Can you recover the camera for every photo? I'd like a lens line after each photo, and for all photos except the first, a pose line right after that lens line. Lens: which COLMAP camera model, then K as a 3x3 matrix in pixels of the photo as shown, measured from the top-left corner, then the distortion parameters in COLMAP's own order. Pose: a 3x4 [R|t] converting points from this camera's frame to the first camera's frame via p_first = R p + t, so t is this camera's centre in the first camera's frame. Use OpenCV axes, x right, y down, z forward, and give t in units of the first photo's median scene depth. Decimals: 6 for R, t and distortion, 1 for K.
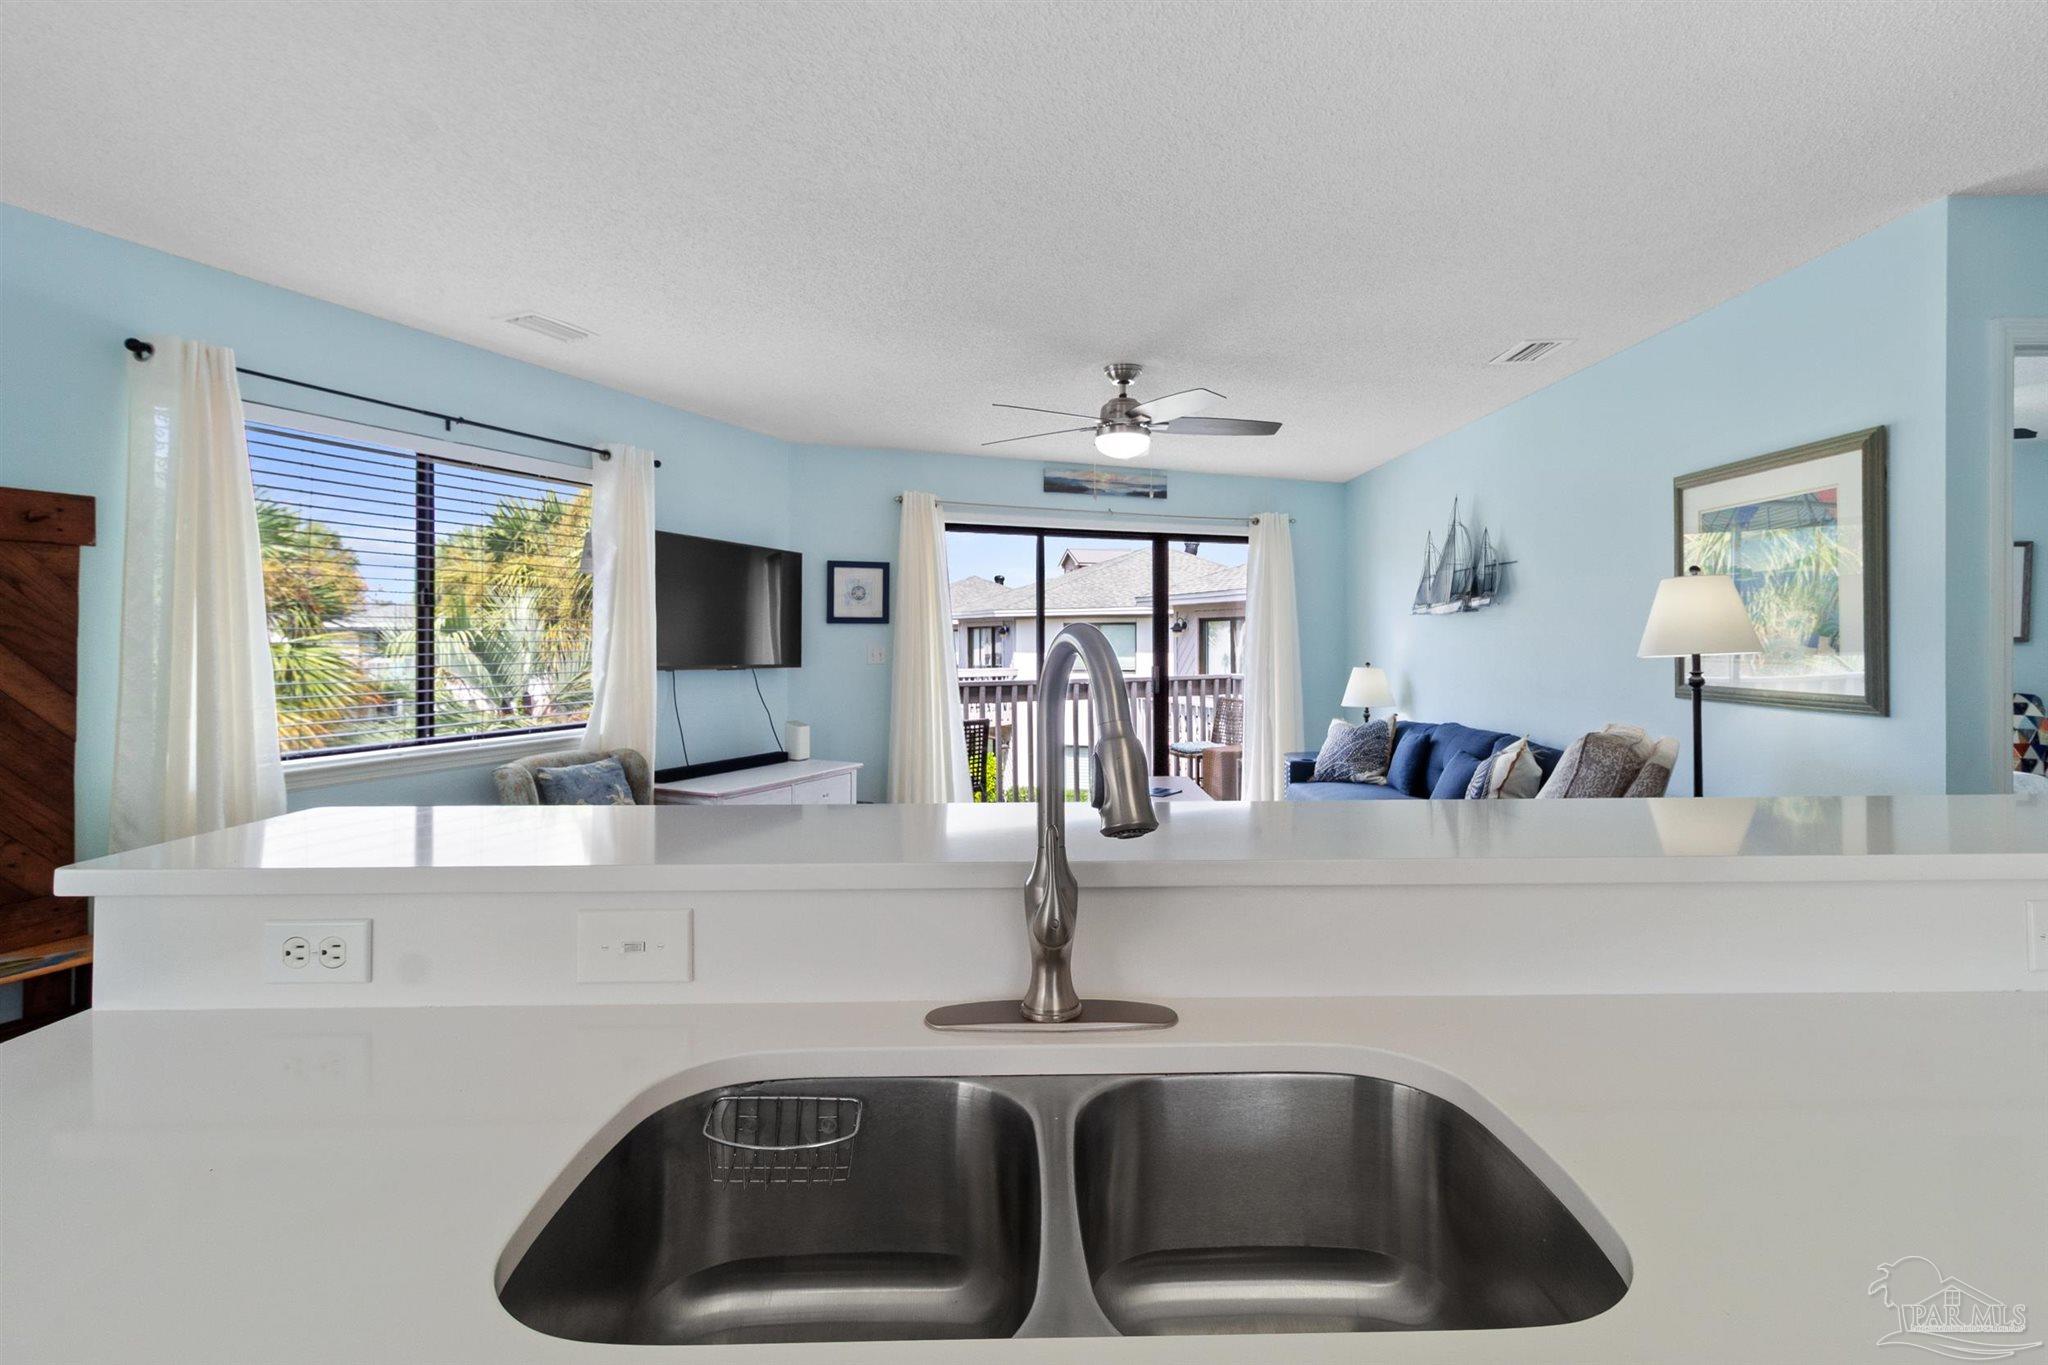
lens RADIAL K [[975.0, 0, 1043.1], [0, 975.0, 637.2], [0, 0, 1]] dist [0.007098, 0.000467]
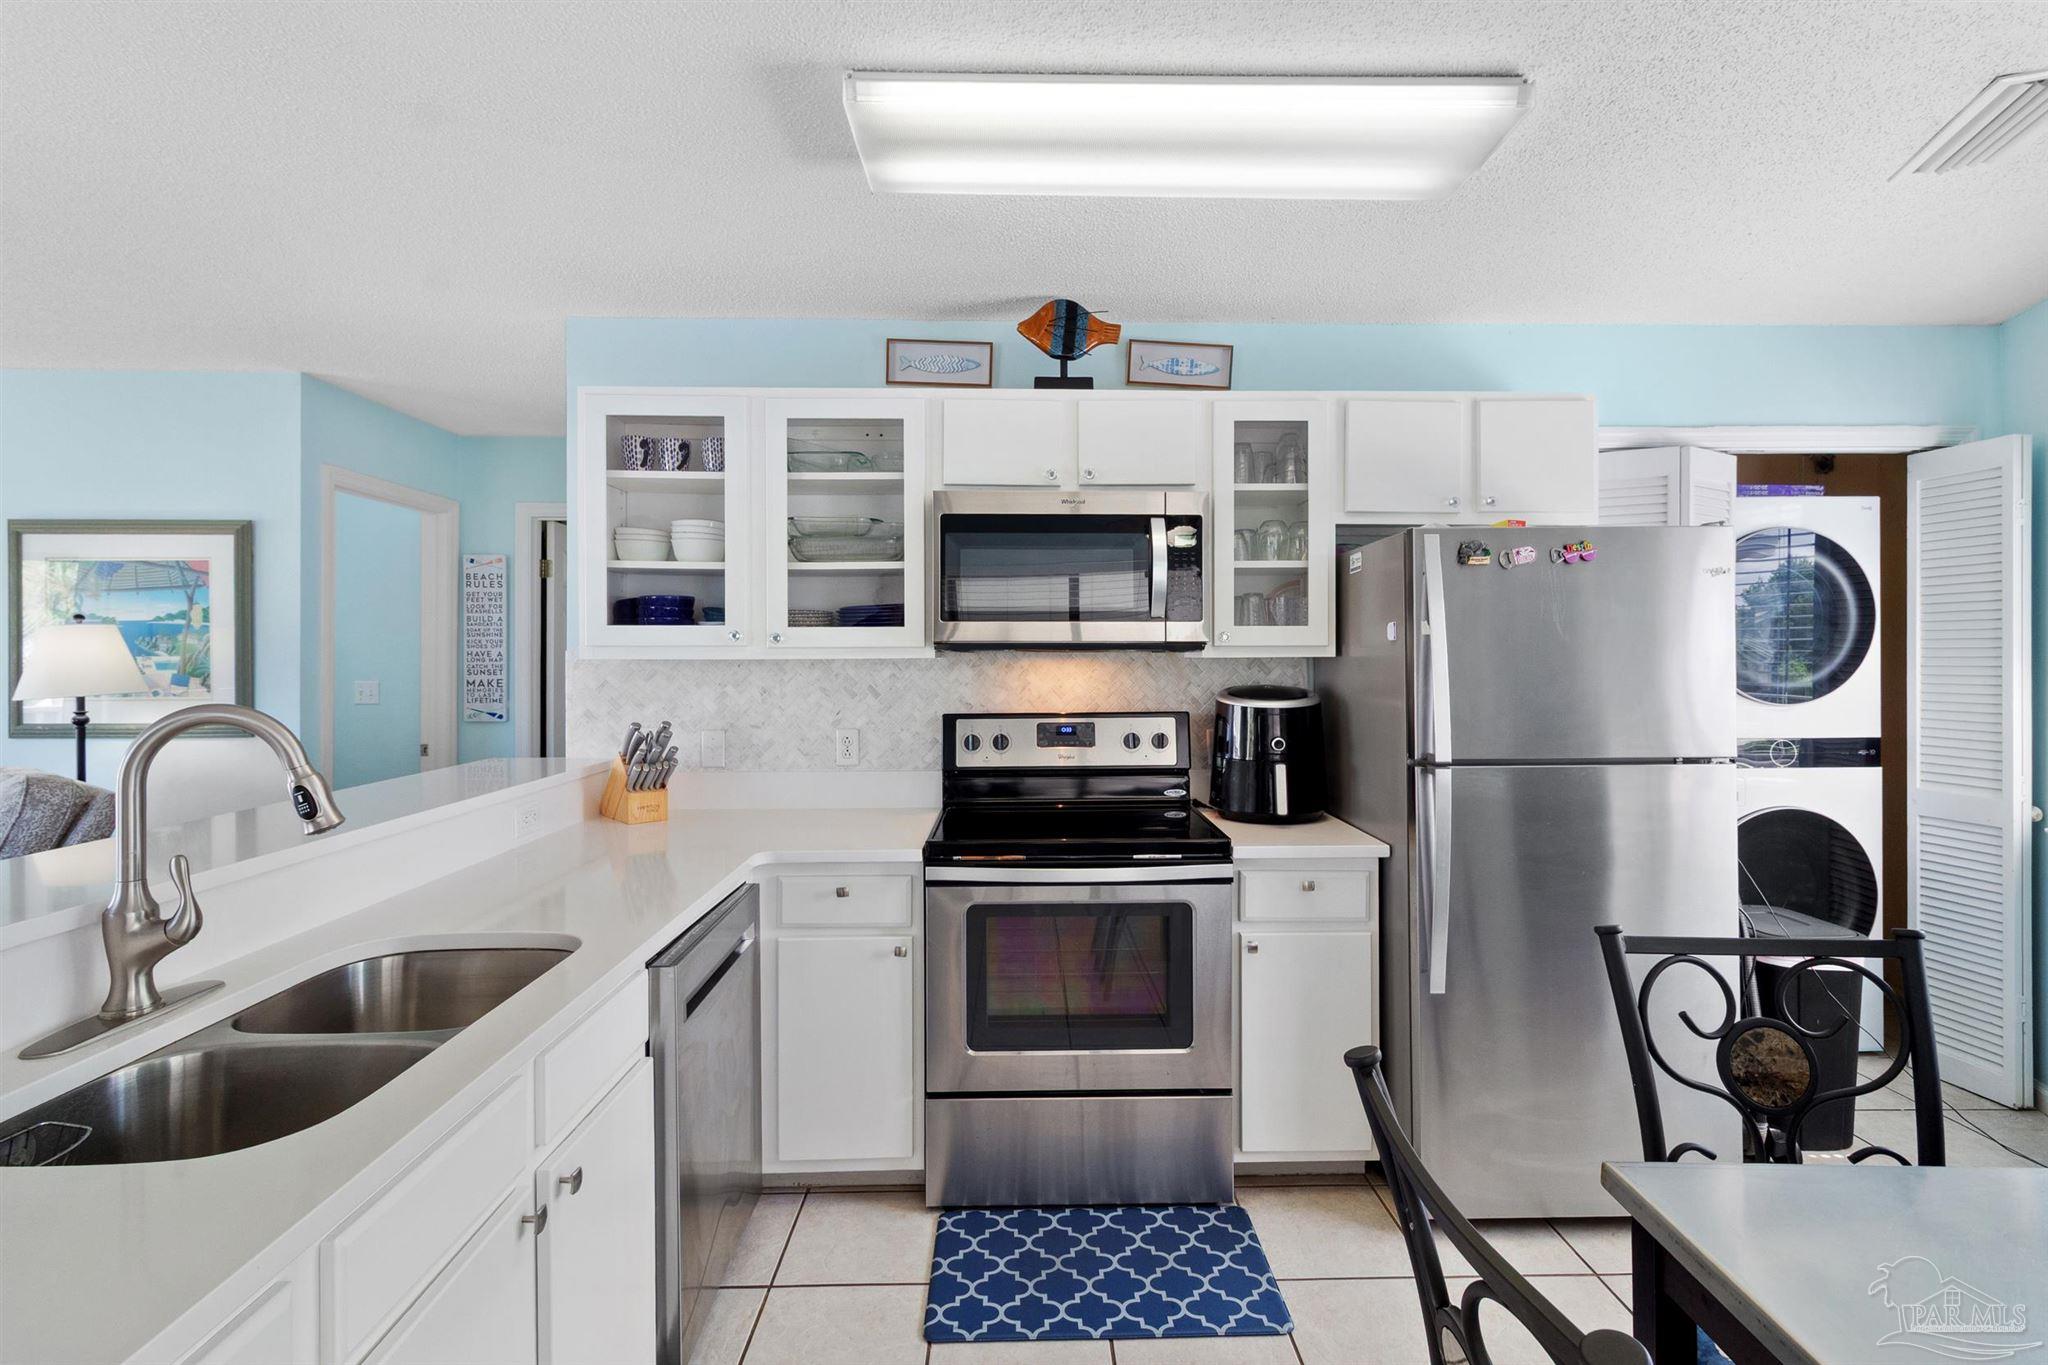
lens RADIAL K [[957.8, 0, 1037.8], [0, 957.8, 654.3], [0, 0, 1]] dist [0.006011, 0.000391]
pose [[-0.014040, 0.001638, 0.999900, -0.238406], [0.000929, 0.999998, -0.001625, -0.014481], [-0.999901, 0.000906, -0.014041, -0.030663]]
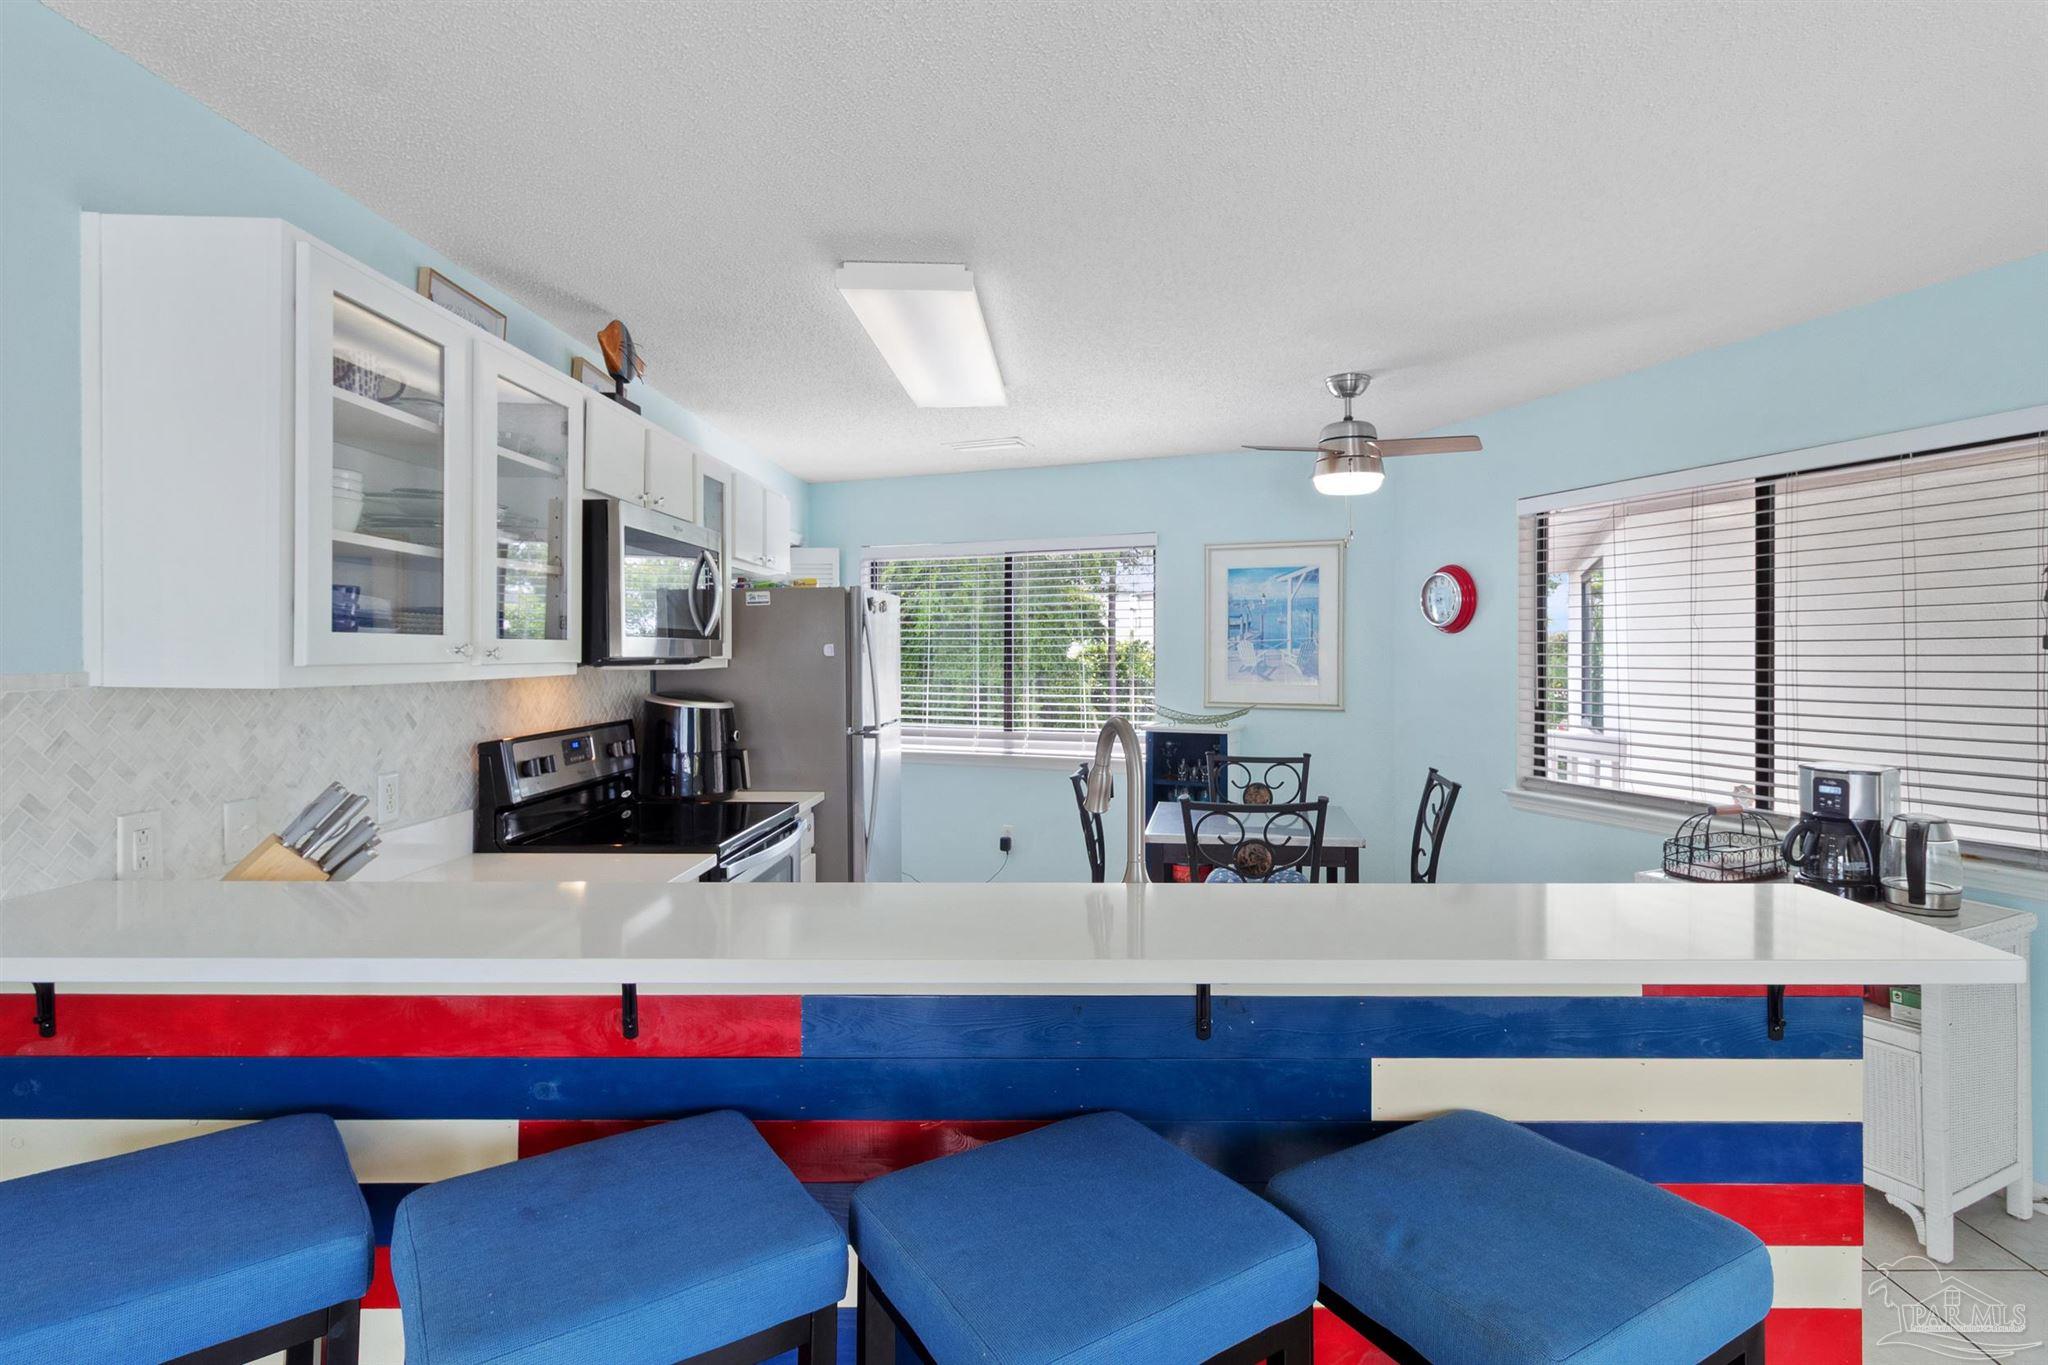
lens RADIAL K [[1010.6, 0, 1080.5], [0, 1010.6, 653.9], [0, 0, 1]] dist [0.005429, 0.000215]
pose [[-0.999947, -0.000311, 0.010331, 0.015267], [-0.000294, 0.999999, 0.001680, -0.024162], [-0.010332, 0.001677, -0.999945, 0.499865]]
